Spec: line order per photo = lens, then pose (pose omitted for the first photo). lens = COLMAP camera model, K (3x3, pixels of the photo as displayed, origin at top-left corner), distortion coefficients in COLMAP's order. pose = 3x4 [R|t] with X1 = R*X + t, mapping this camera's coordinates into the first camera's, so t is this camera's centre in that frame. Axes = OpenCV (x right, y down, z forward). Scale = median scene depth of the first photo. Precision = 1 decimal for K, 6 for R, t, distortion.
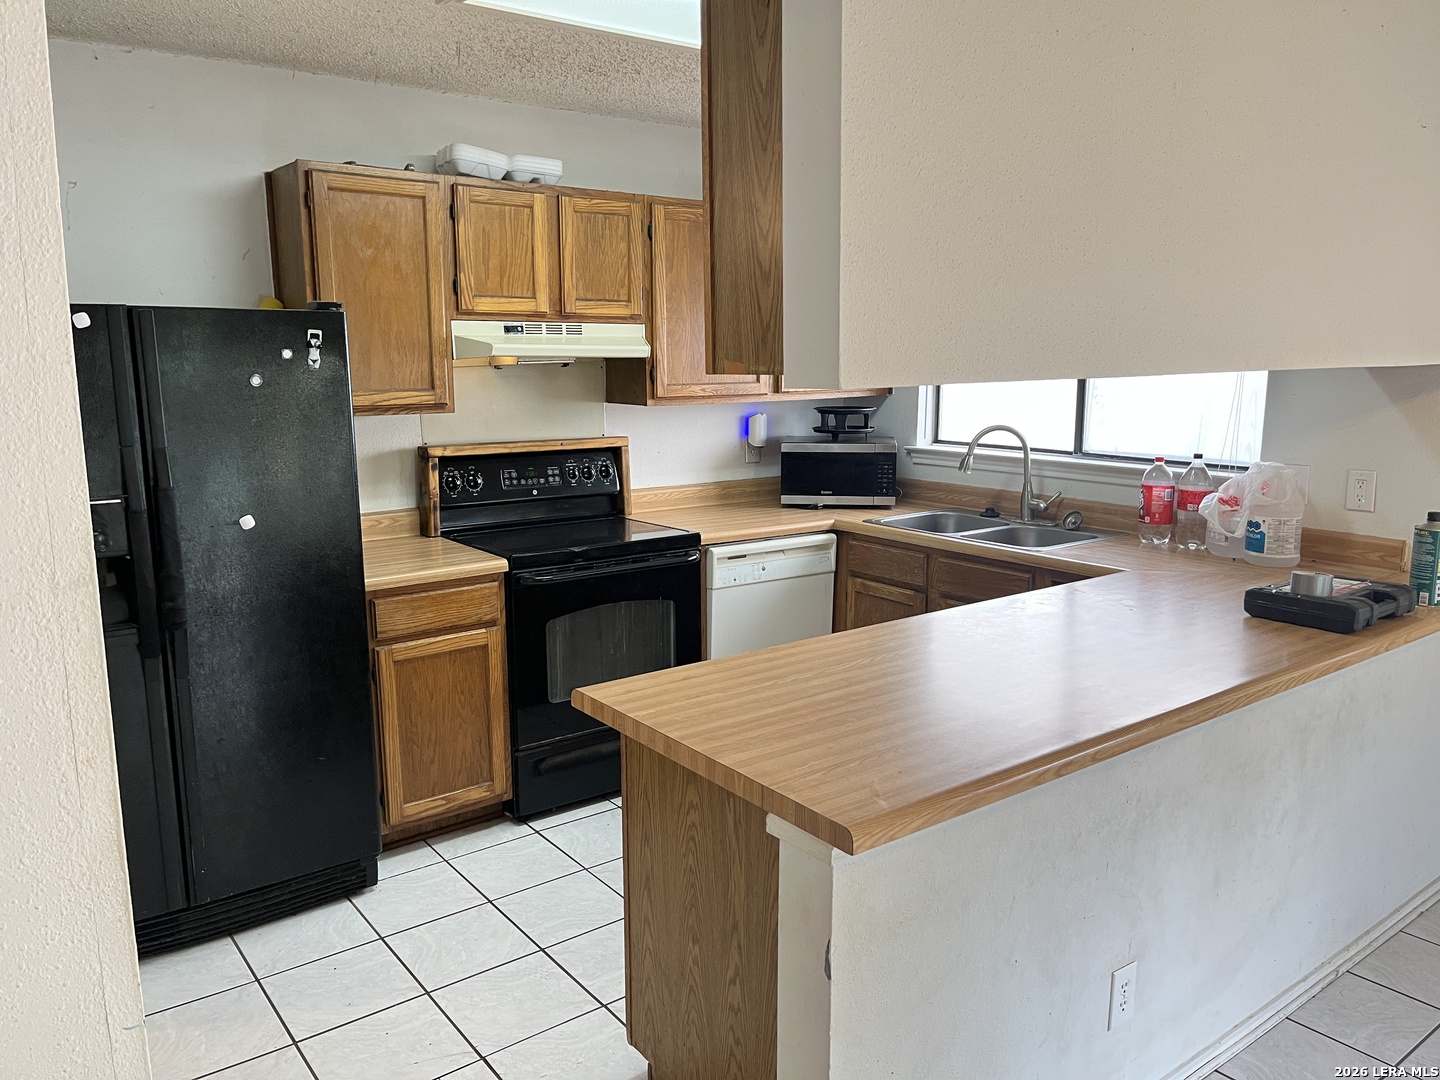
lens RADIAL K [[1083.5, 0, 719.0], [0, 1083.5, 544.3], [0, 0, 1]] dist [0.039388, -0.028978]
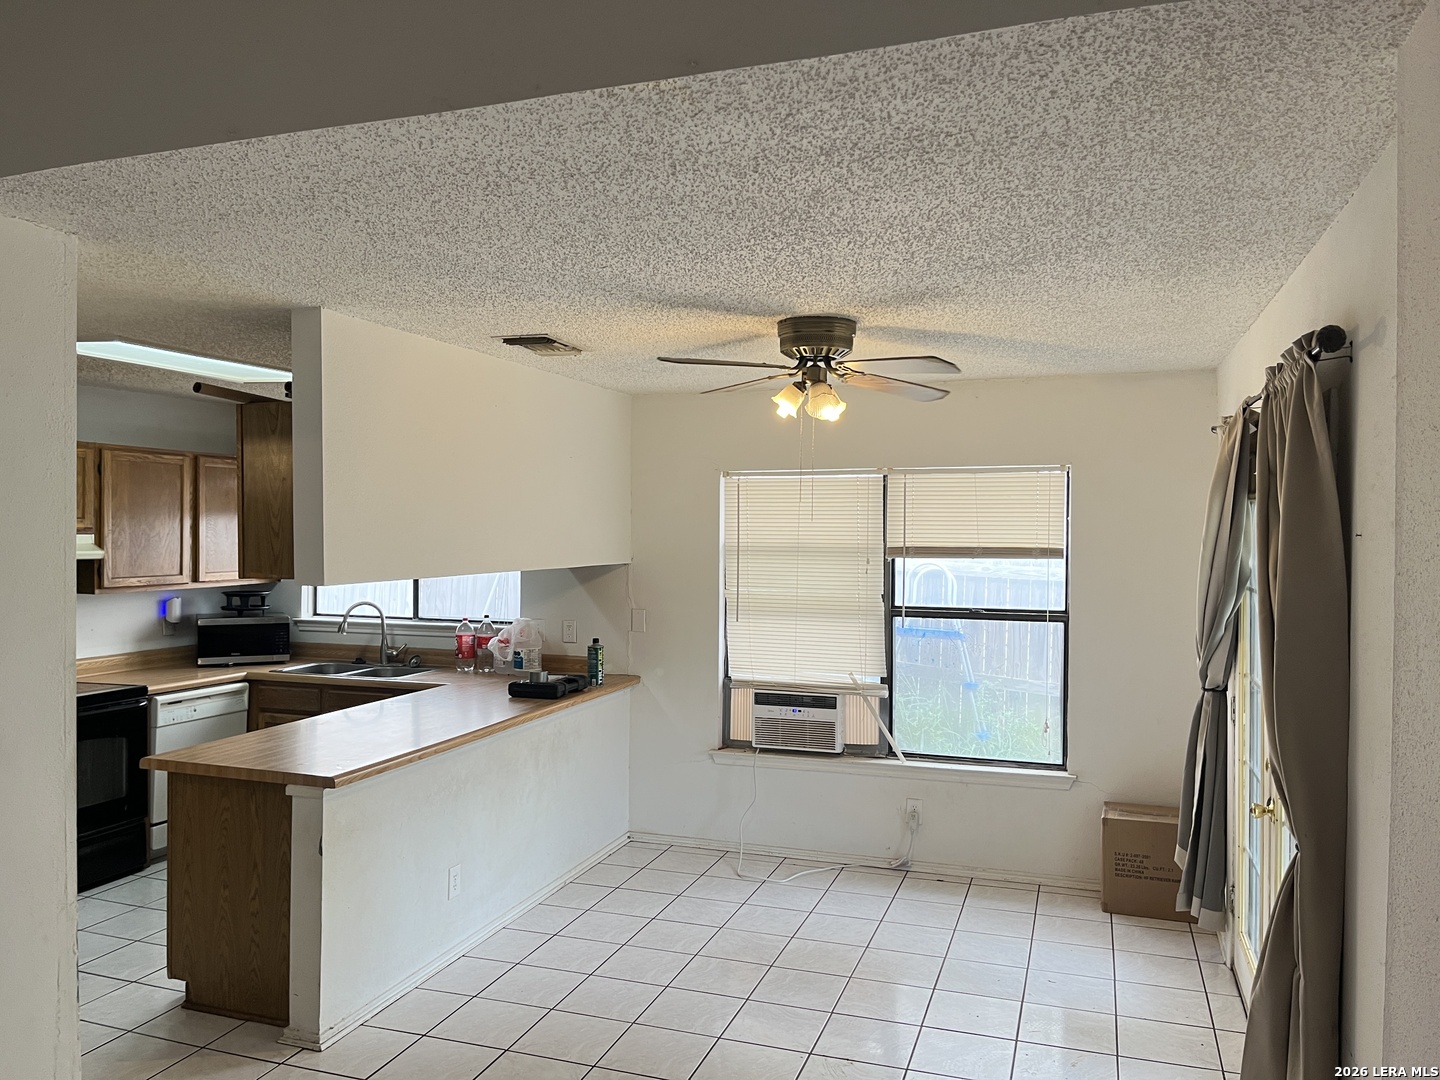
lens RADIAL K [[1083.5, 0, 720.6], [0, 1083.5, 543.7], [0, 0, 1]] dist [0.039388, -0.028978]
pose [[0.825754, 0.003179, 0.564021, -0.194130], [0.088469, 0.986877, -0.135084, 0.061742], [-0.557049, 0.161445, 0.814636, -0.543494]]
